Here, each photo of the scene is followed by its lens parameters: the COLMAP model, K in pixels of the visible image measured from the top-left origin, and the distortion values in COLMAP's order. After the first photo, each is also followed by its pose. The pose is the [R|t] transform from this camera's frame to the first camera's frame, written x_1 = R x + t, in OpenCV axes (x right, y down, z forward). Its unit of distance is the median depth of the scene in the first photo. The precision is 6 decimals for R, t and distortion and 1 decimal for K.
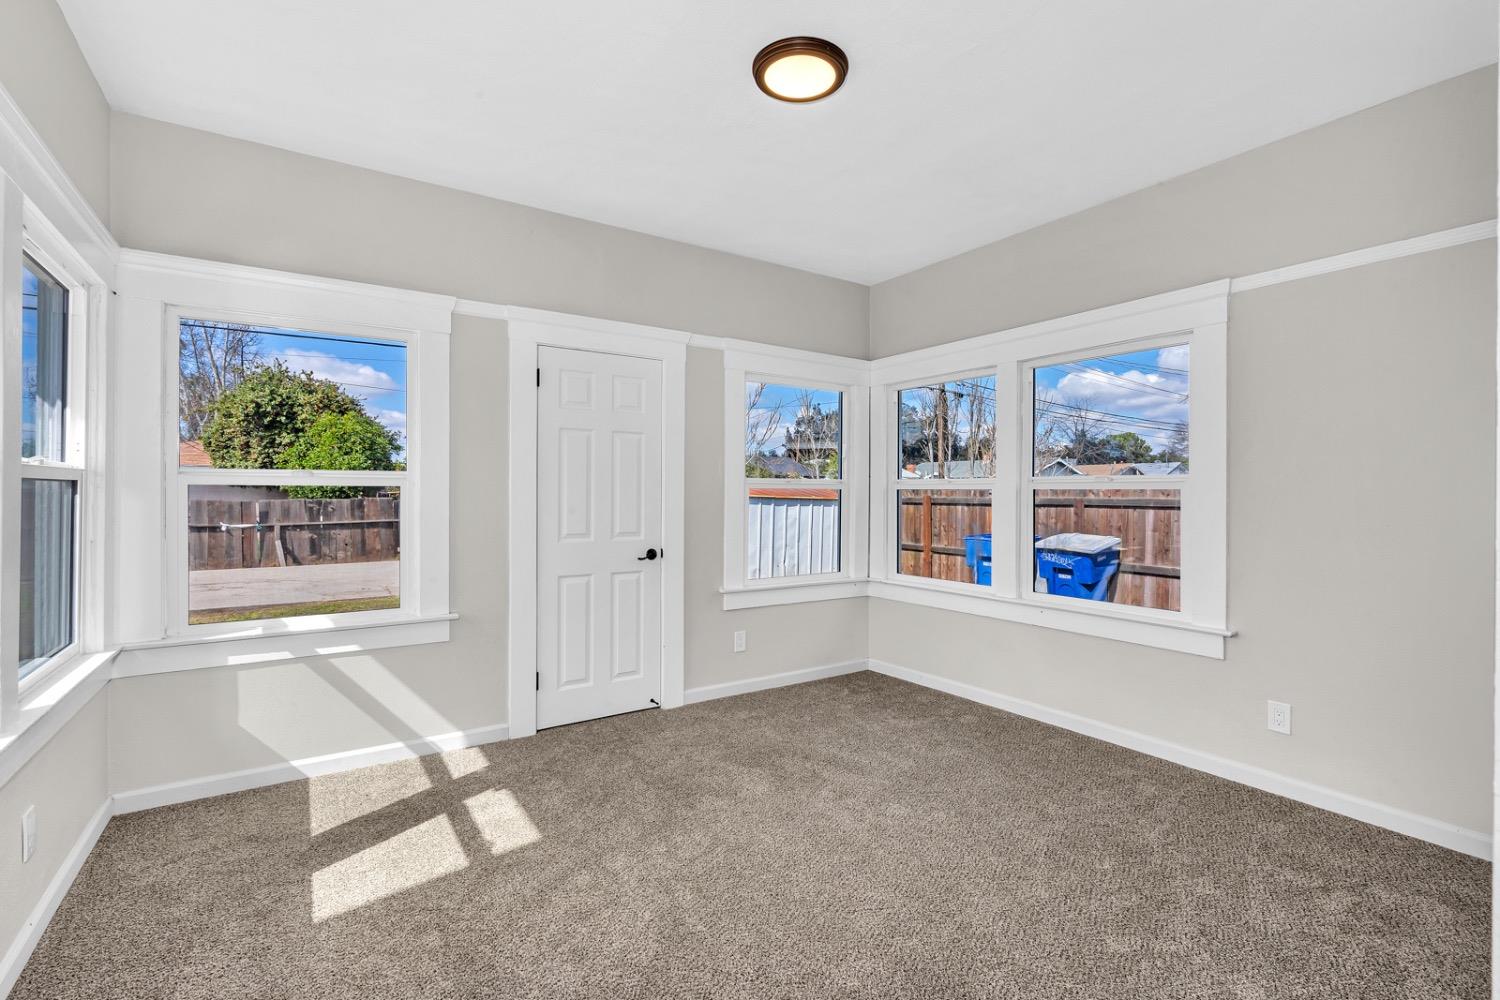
lens RADIAL K [[678.2, 0, 748.6], [0, 678.2, 496.1], [0, 0, 1]] dist [-0.000841, 0.000206]
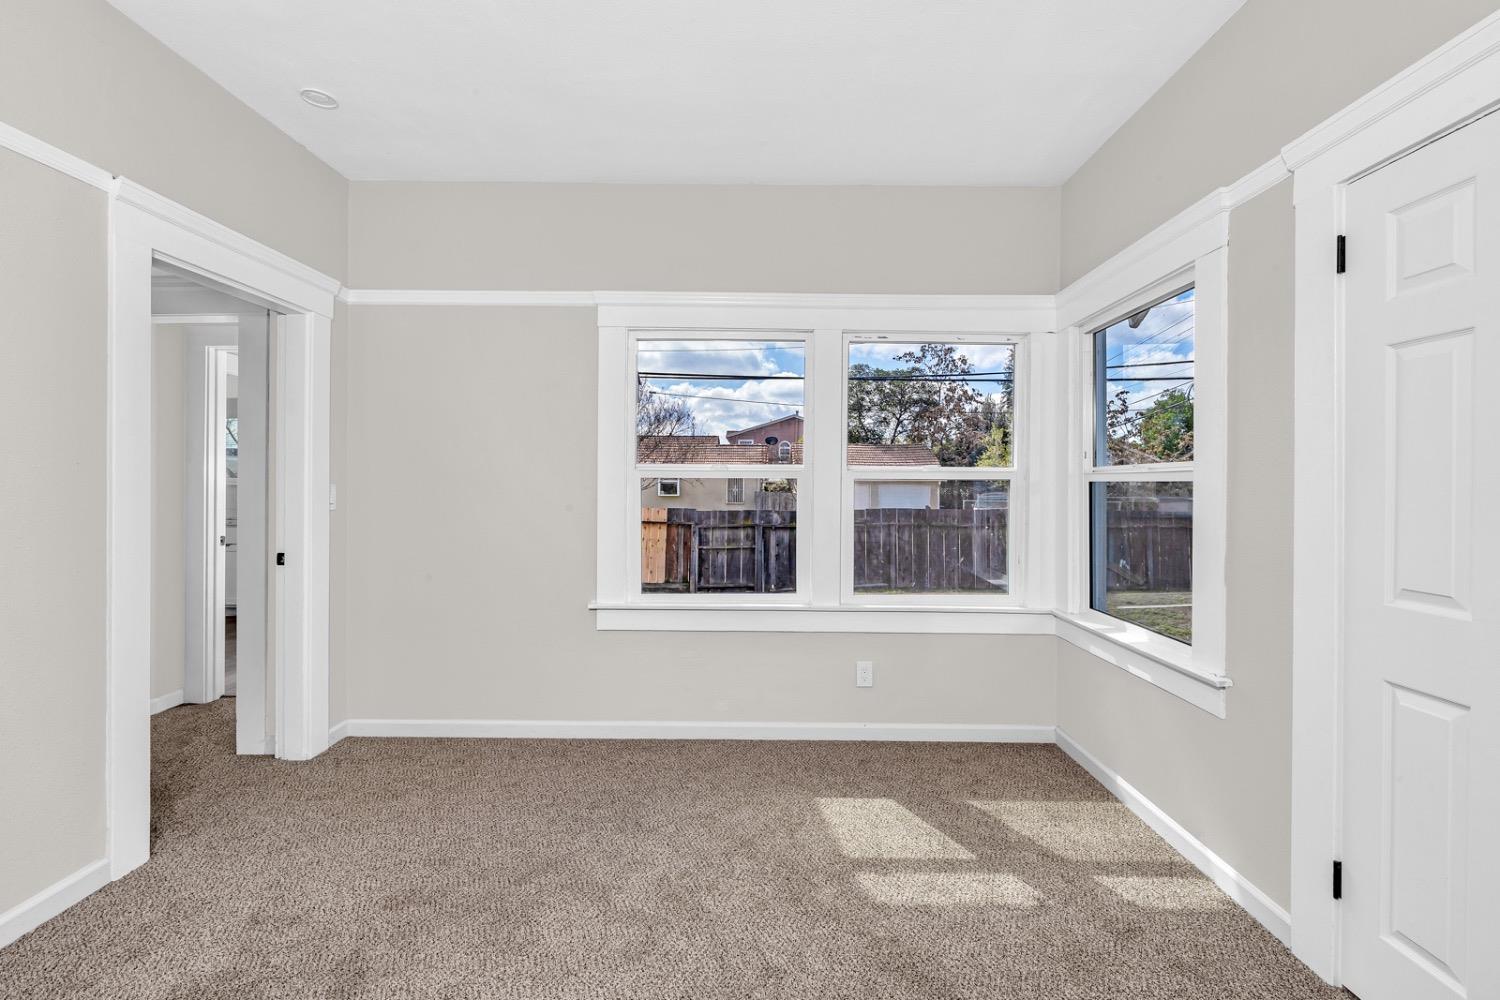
lens RADIAL K [[678.2, 0, 754.1], [0, 678.2, 499.4], [0, 0, 1]] dist [-0.000841, 0.000206]
pose [[-0.572774, 0.005728, -0.819694, 0.444764], [-0.004475, 0.999939, 0.010114, 0.003634], [0.819701, 0.009461, -0.572713, 1.322210]]
